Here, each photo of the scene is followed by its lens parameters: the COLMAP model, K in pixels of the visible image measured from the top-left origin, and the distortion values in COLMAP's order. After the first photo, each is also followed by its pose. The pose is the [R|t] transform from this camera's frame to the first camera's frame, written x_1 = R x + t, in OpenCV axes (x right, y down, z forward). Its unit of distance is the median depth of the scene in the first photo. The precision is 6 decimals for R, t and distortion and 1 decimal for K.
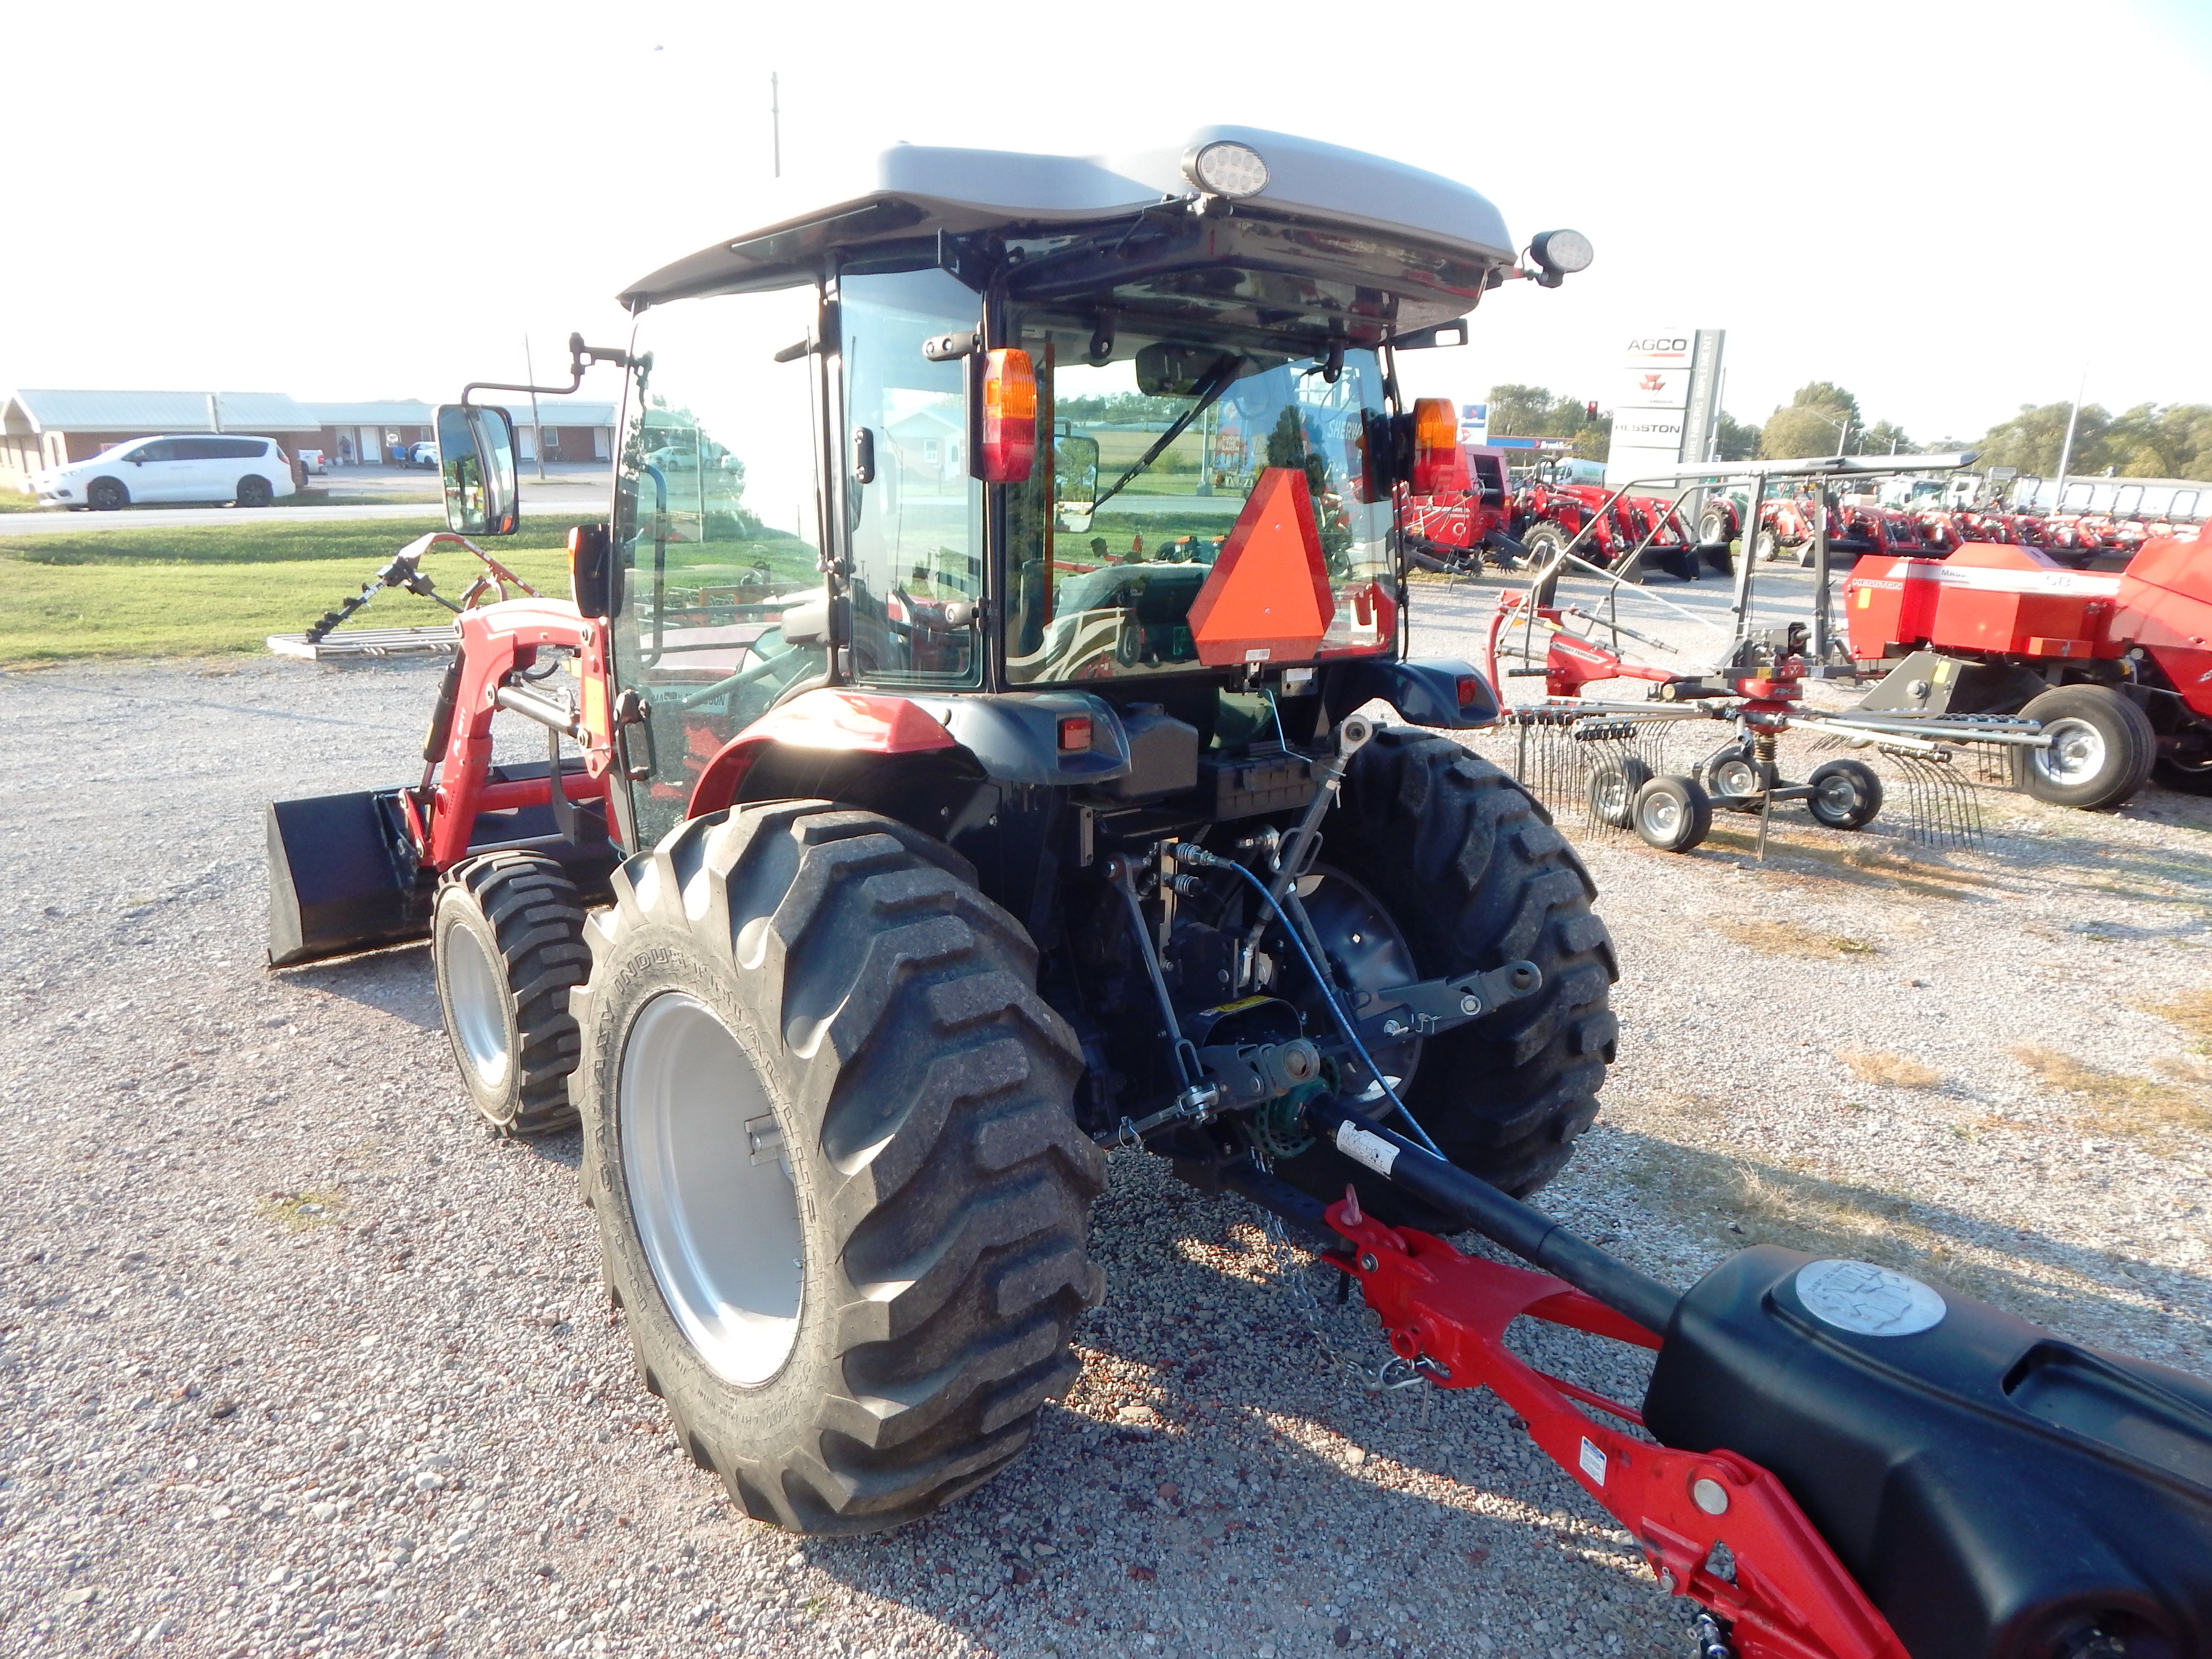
lens RADIAL K [[1474.4, 0, 1128.3], [0, 1474.4, 839.1], [0, 0, 1]] dist [0.004517, -0.001931]
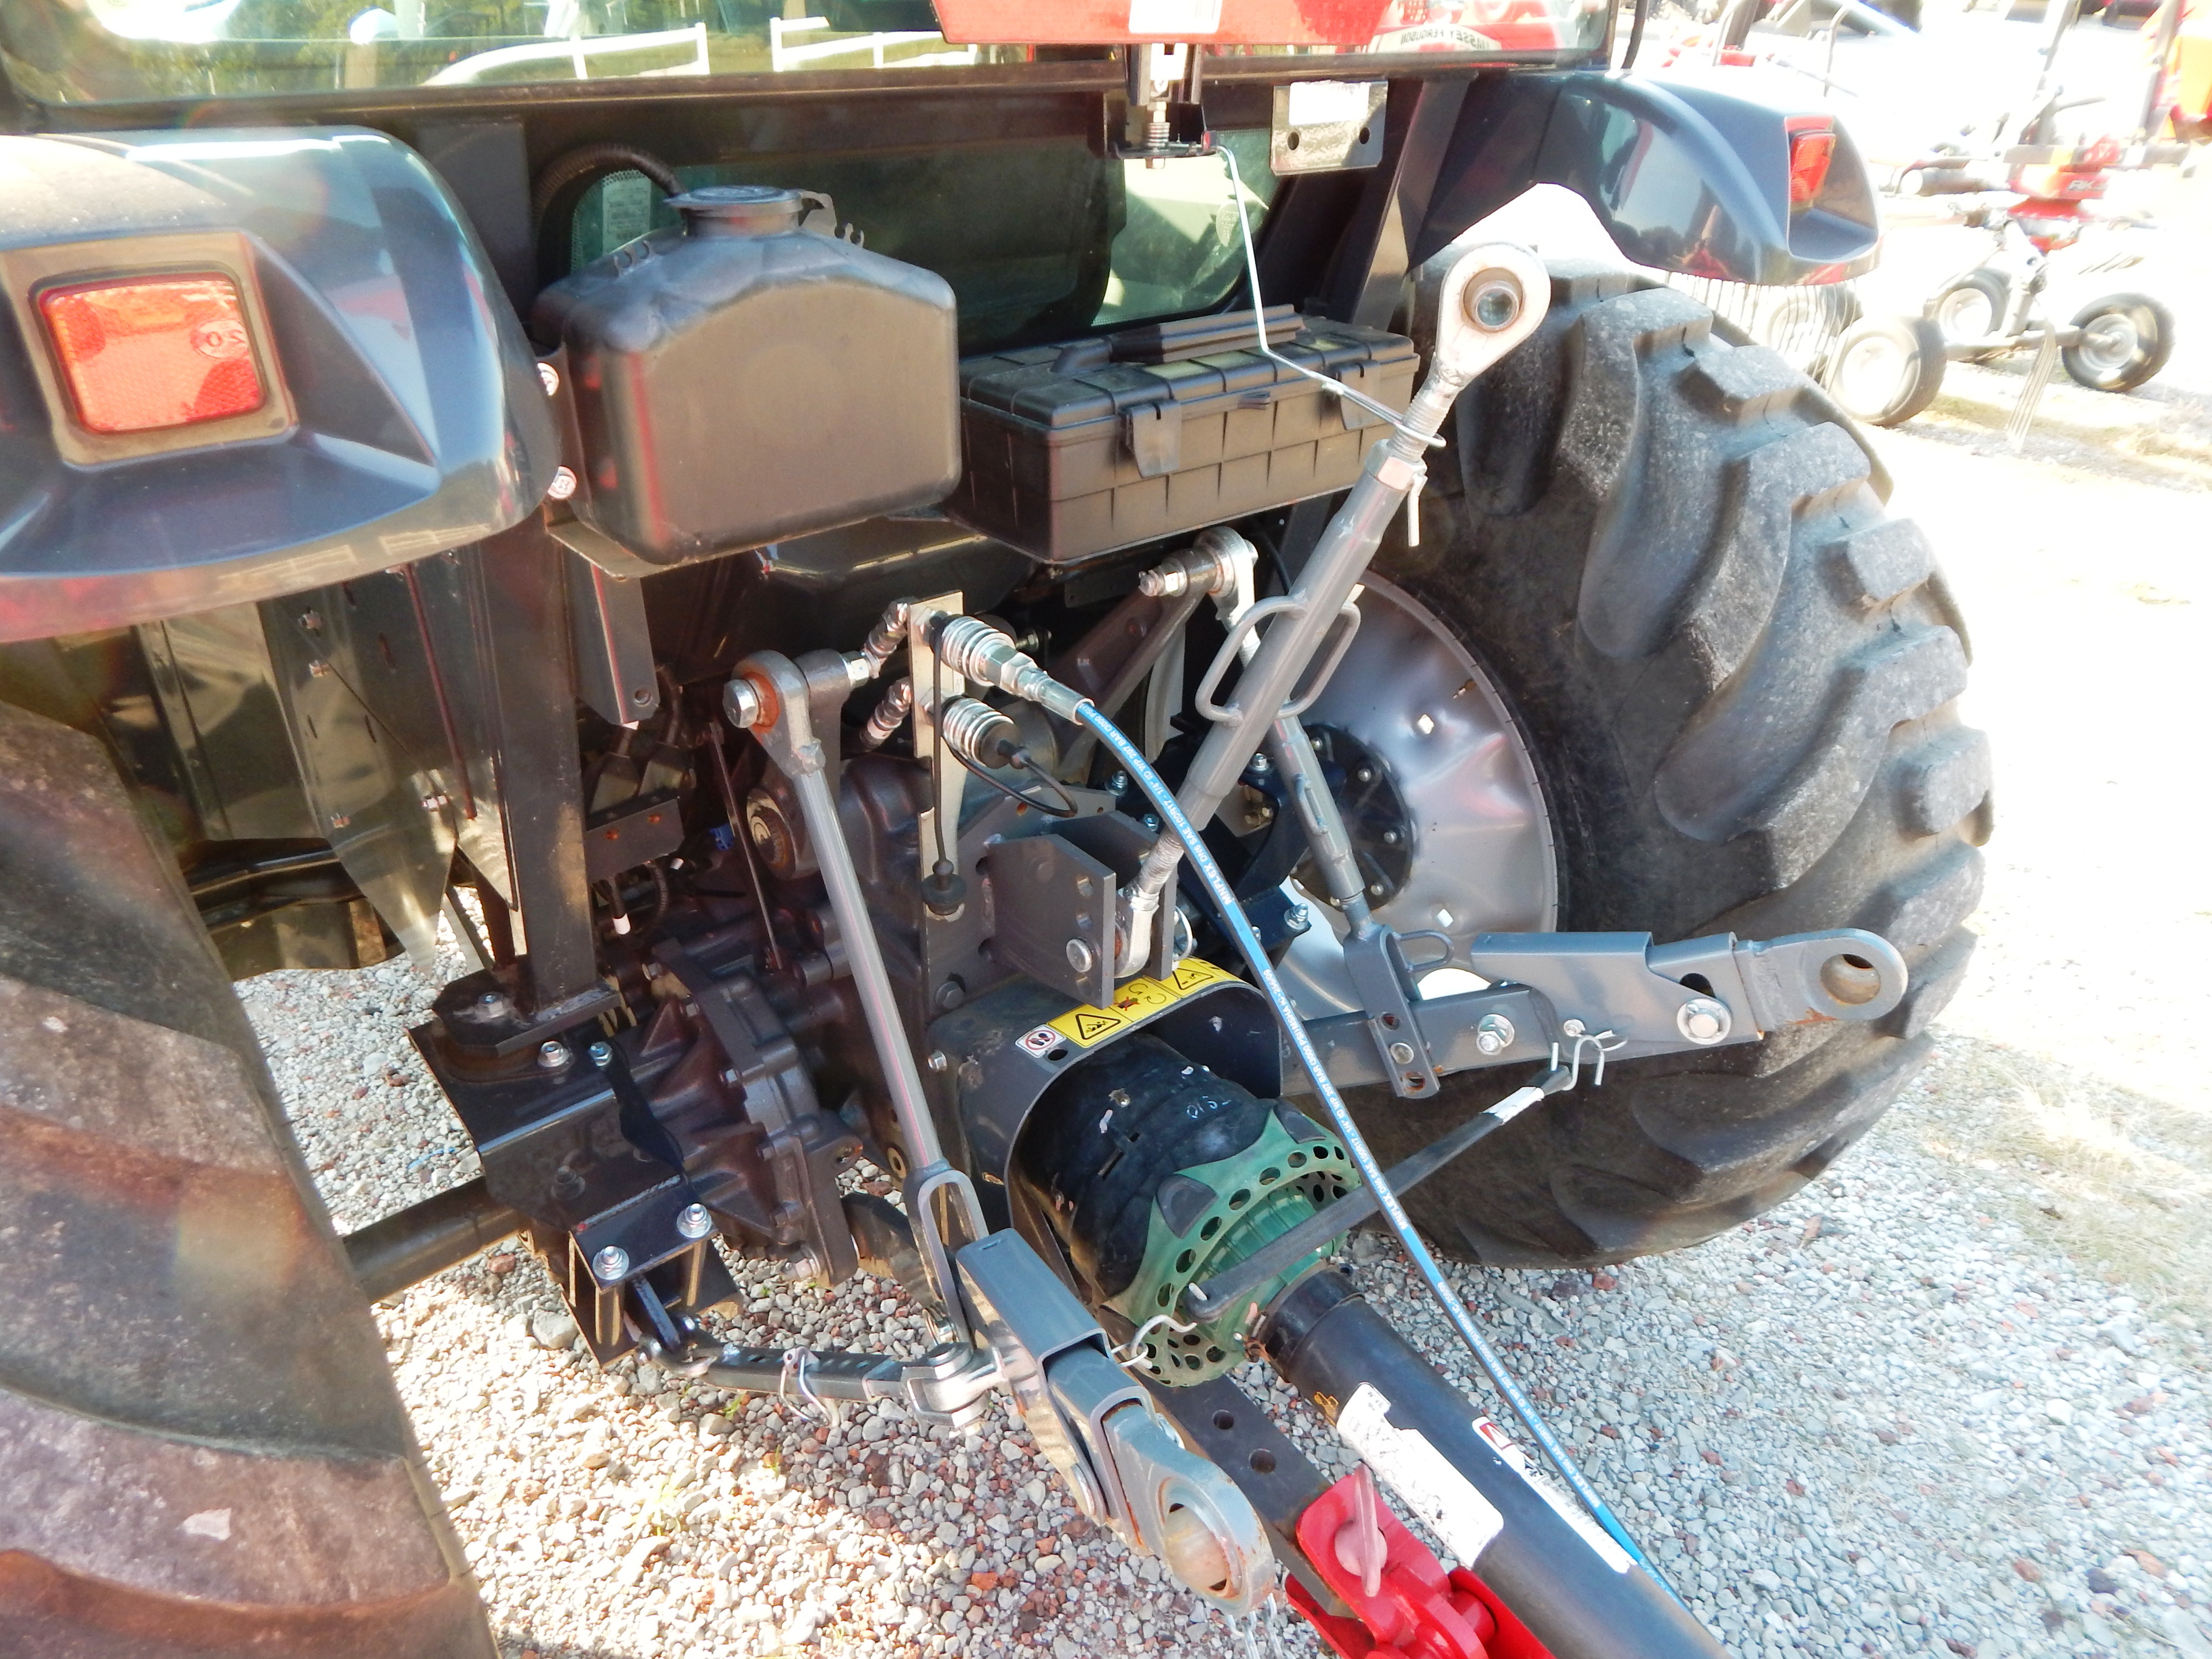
lens RADIAL K [[1474.4, 0, 1128.3], [0, 1474.4, 839.1], [0, 0, 1]] dist [0.004517, -0.001931]
pose [[0.998942, 0.033671, -0.031316, 0.080251], [-0.021913, 0.947316, 0.319551, -0.054892], [0.040426, -0.318527, 0.947052, 0.582707]]
